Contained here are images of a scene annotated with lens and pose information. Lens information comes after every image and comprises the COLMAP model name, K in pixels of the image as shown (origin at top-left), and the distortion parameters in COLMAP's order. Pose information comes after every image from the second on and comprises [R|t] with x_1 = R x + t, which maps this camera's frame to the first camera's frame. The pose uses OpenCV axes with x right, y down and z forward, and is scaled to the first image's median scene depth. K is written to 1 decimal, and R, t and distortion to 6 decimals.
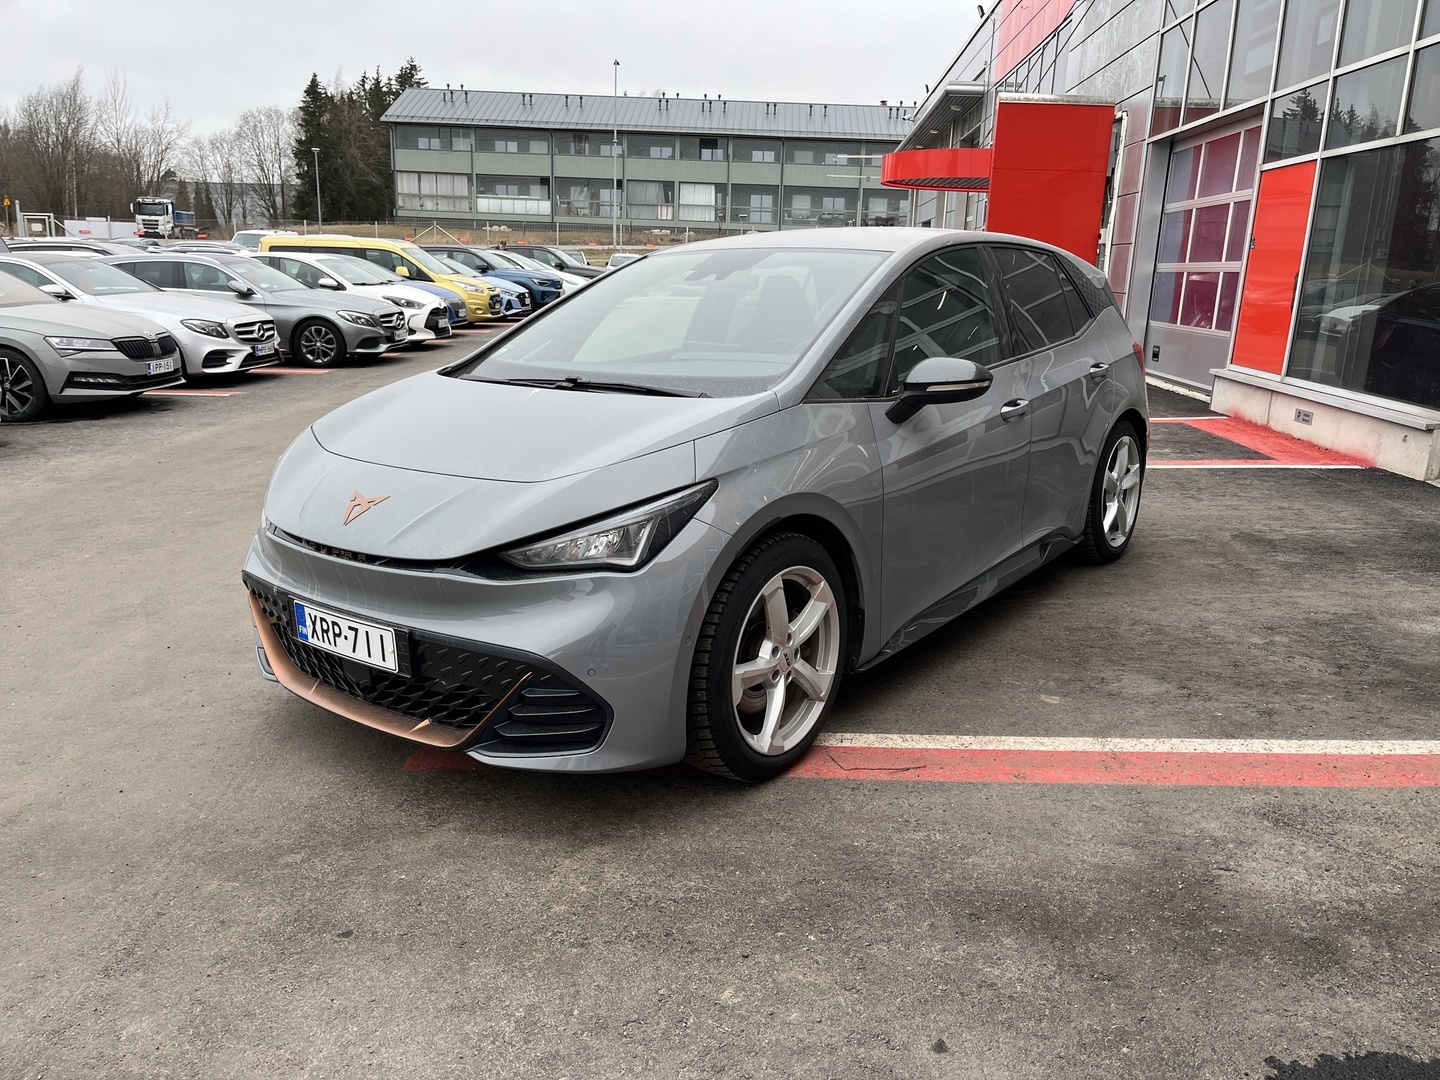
lens RADIAL K [[1088.4, 0, 737.7], [0, 1088.4, 542.2], [0, 0, 1]] dist [0.025520, -0.003853]
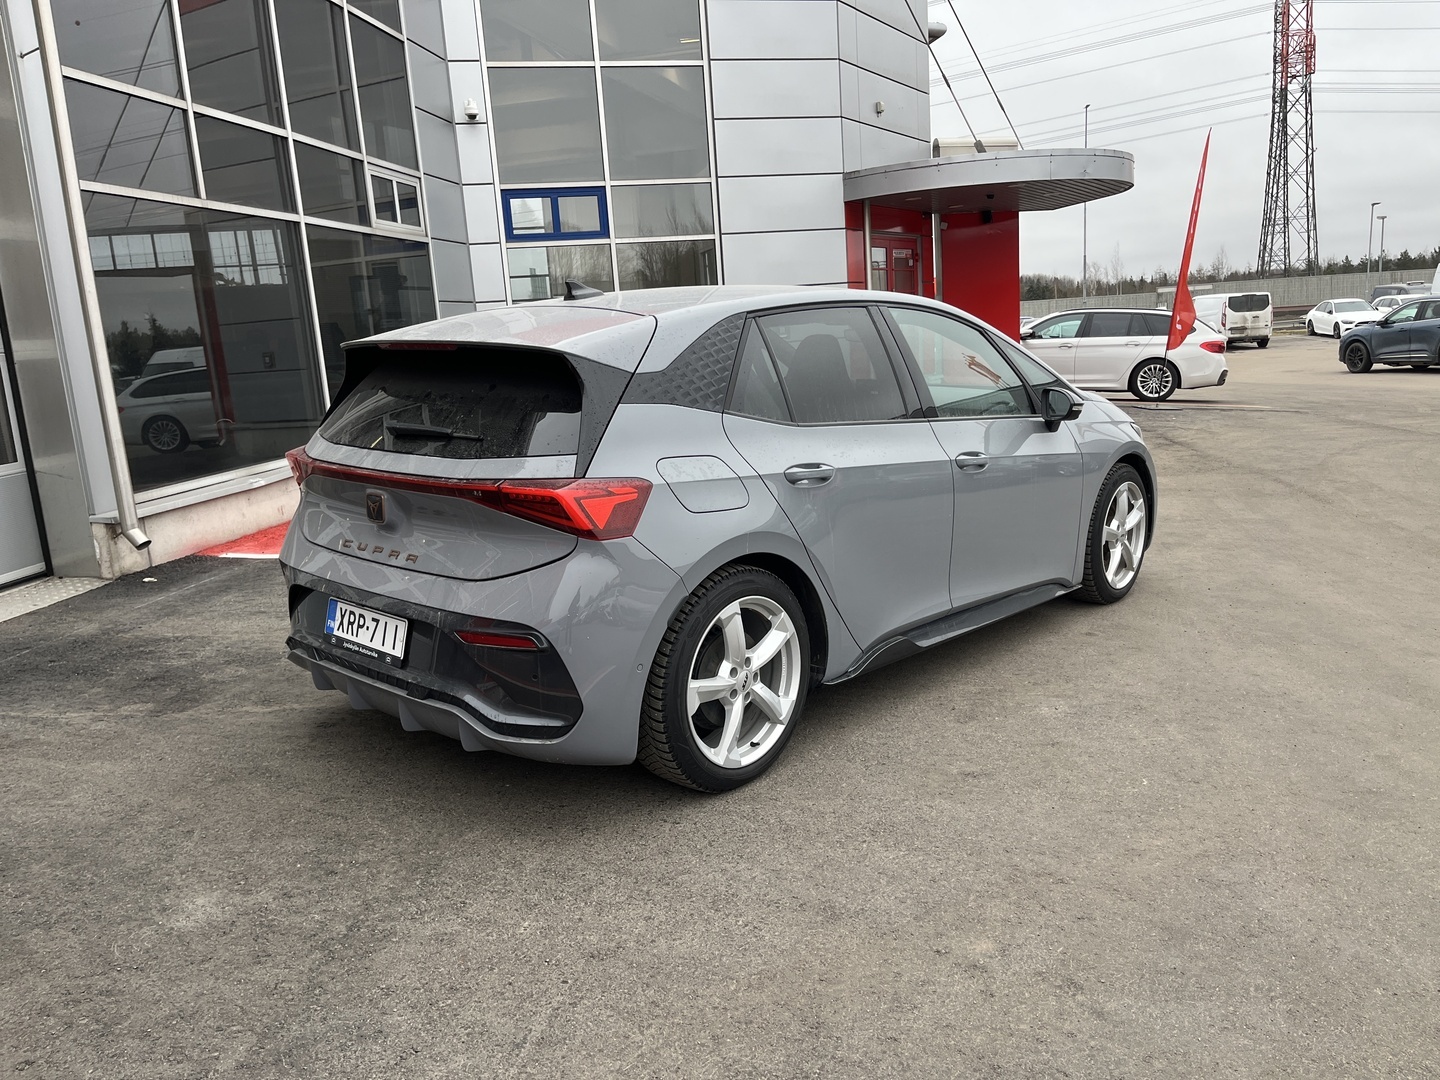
lens RADIAL K [[1088.4, 0, 737.7], [0, 1088.4, 542.2], [0, 0, 1]] dist [0.025520, -0.003853]
pose [[-0.997219, 0.012623, 0.073447, 0.059415], [0.043307, 0.900219, 0.433279, -0.670545], [-0.060649, 0.435255, -0.898262, 2.627799]]
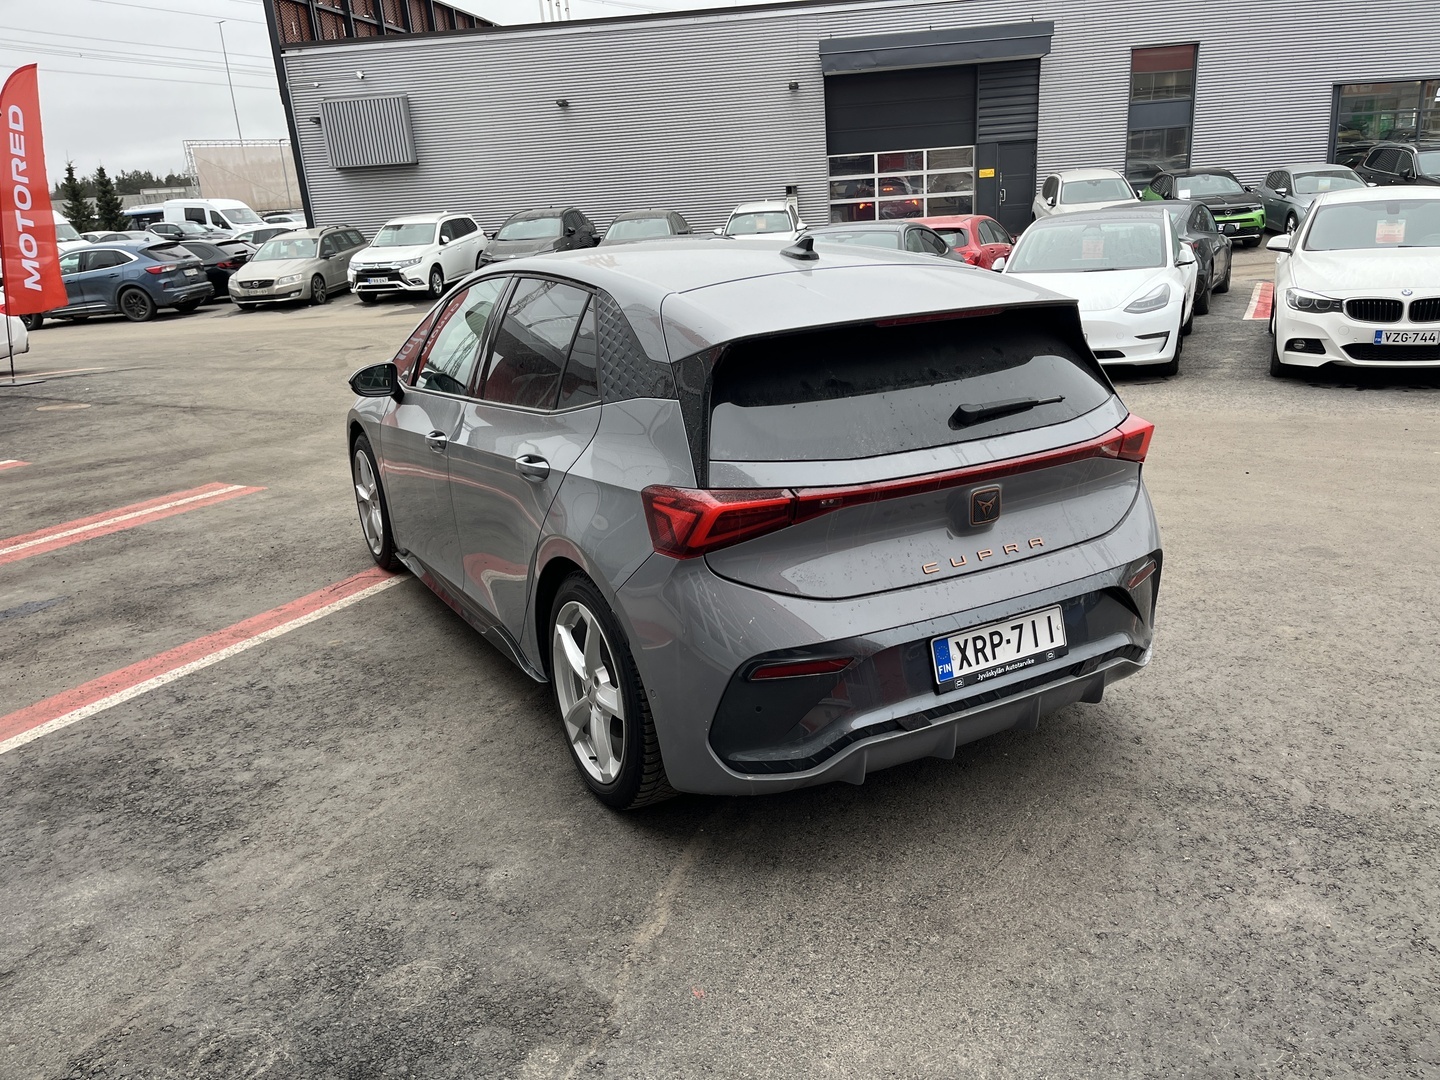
lens RADIAL K [[1088.4, 0, 737.7], [0, 1088.4, 542.2], [0, 0, 1]] dist [0.025520, -0.003853]
pose [[-0.388851, 0.292065, -0.873781, 1.240162], [-0.174749, 0.907822, 0.381211, -0.552088], [0.904576, 0.300927, -0.301969, 1.862356]]
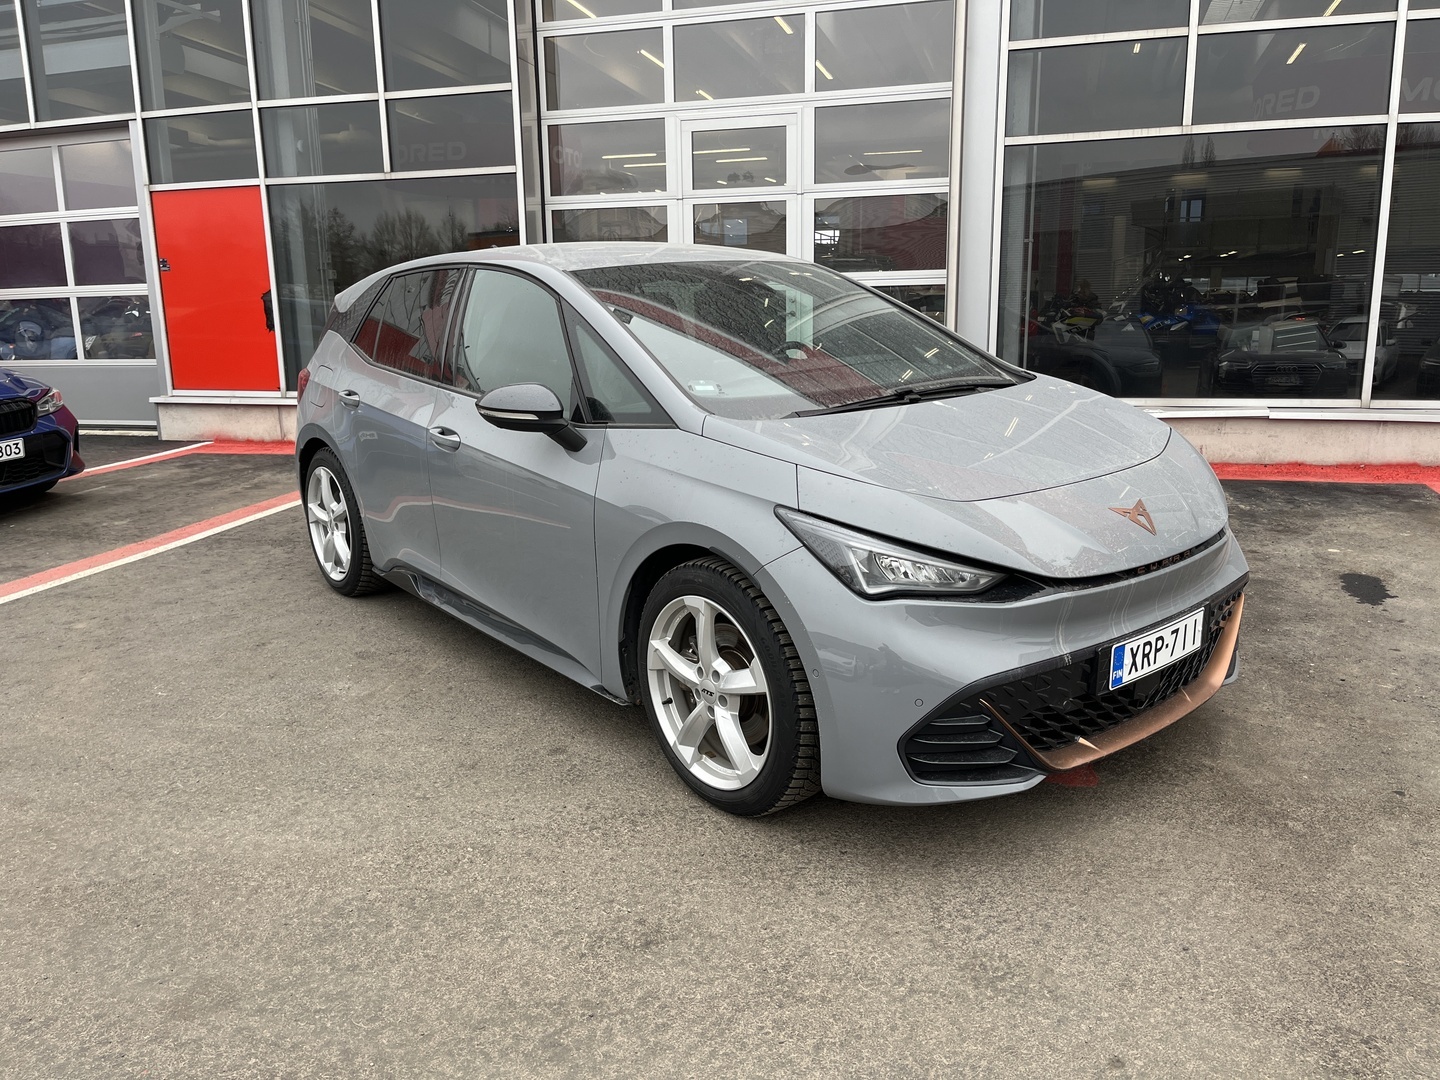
lens RADIAL K [[1088.4, 0, 737.7], [0, 1088.4, 542.2], [0, 0, 1]] dist [0.025520, -0.003853]
pose [[0.218789, -0.233359, 0.947457, -1.146759], [0.255675, 0.950767, 0.175134, -0.232362], [-0.941680, 0.203924, 0.267682, 0.911804]]
